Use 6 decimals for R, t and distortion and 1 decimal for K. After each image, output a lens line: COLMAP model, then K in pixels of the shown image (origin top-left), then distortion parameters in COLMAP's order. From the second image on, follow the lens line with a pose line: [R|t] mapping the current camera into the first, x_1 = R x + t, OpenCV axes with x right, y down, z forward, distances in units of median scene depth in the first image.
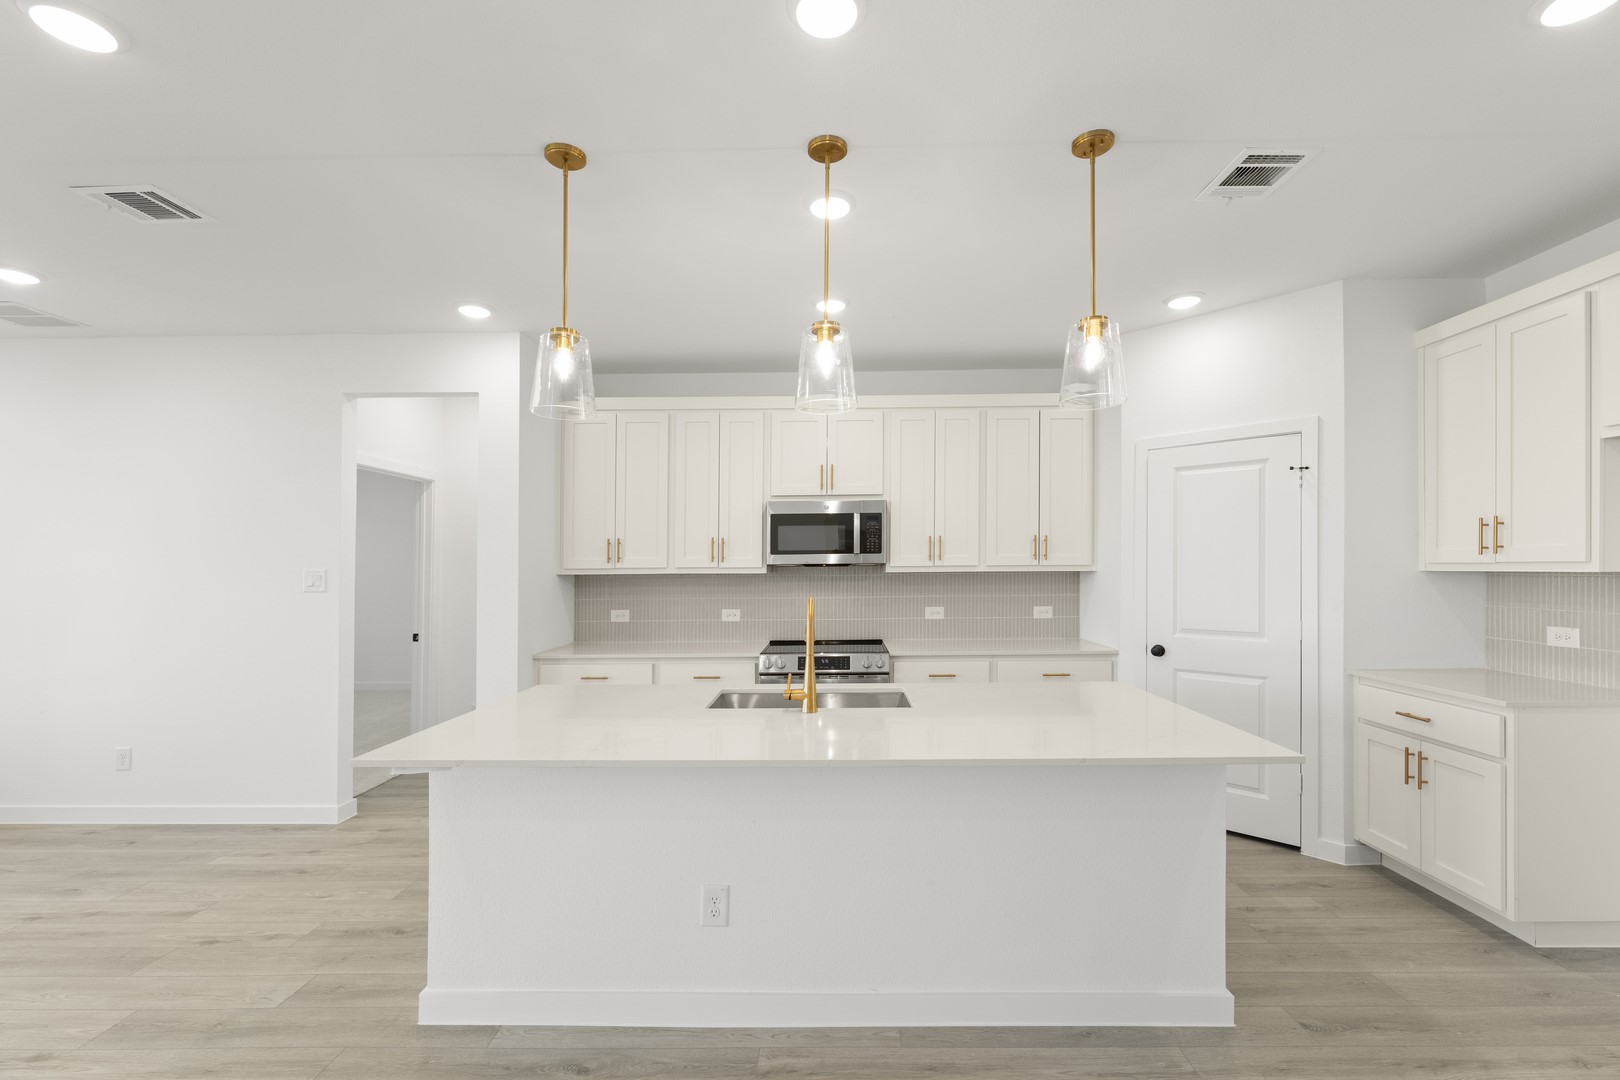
lens RADIAL K [[676.4, 0, 813.0], [0, 676.4, 558.6], [0, 0, 1]] dist [-0.000692, -0.000468]
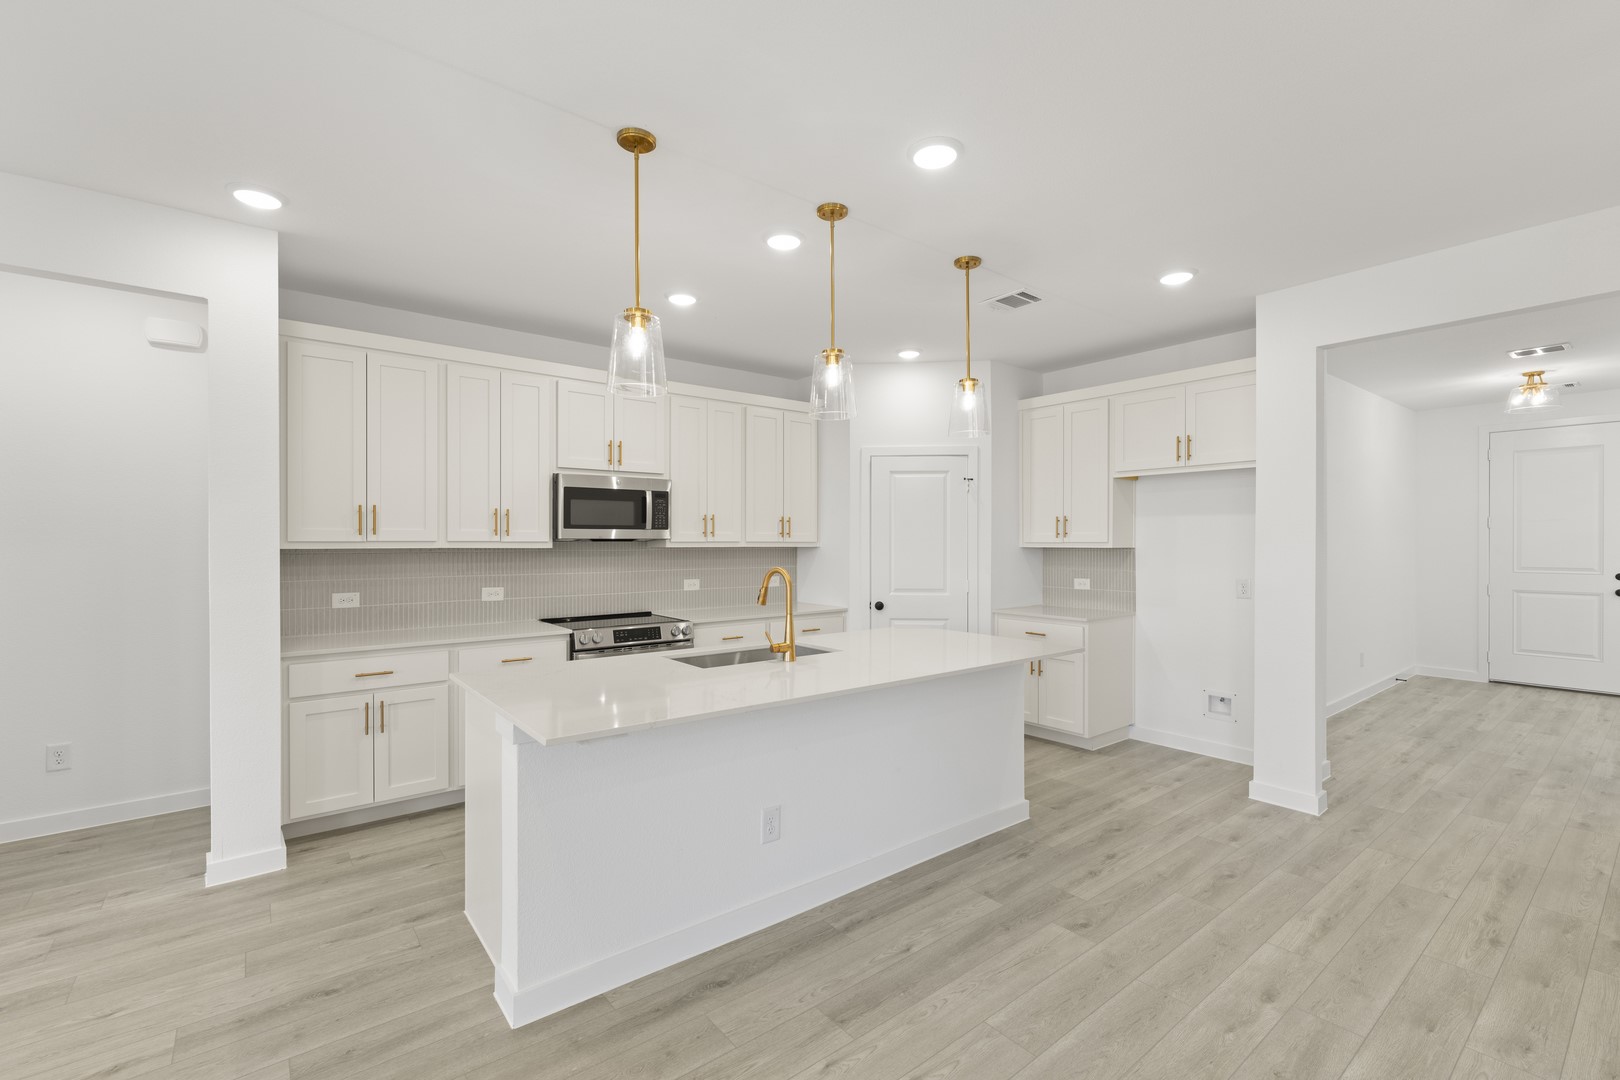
lens RADIAL K [[702.9, 0, 810.0], [0, 702.9, 540.0], [0, 0, 1]] dist [0.000295, -0.000074]
pose [[0.776778, 0.010040, 0.629695, -0.456858], [-0.014128, 0.999899, 0.001485, 0.004319], [-0.629616, -0.010050, 0.776841, -0.001406]]
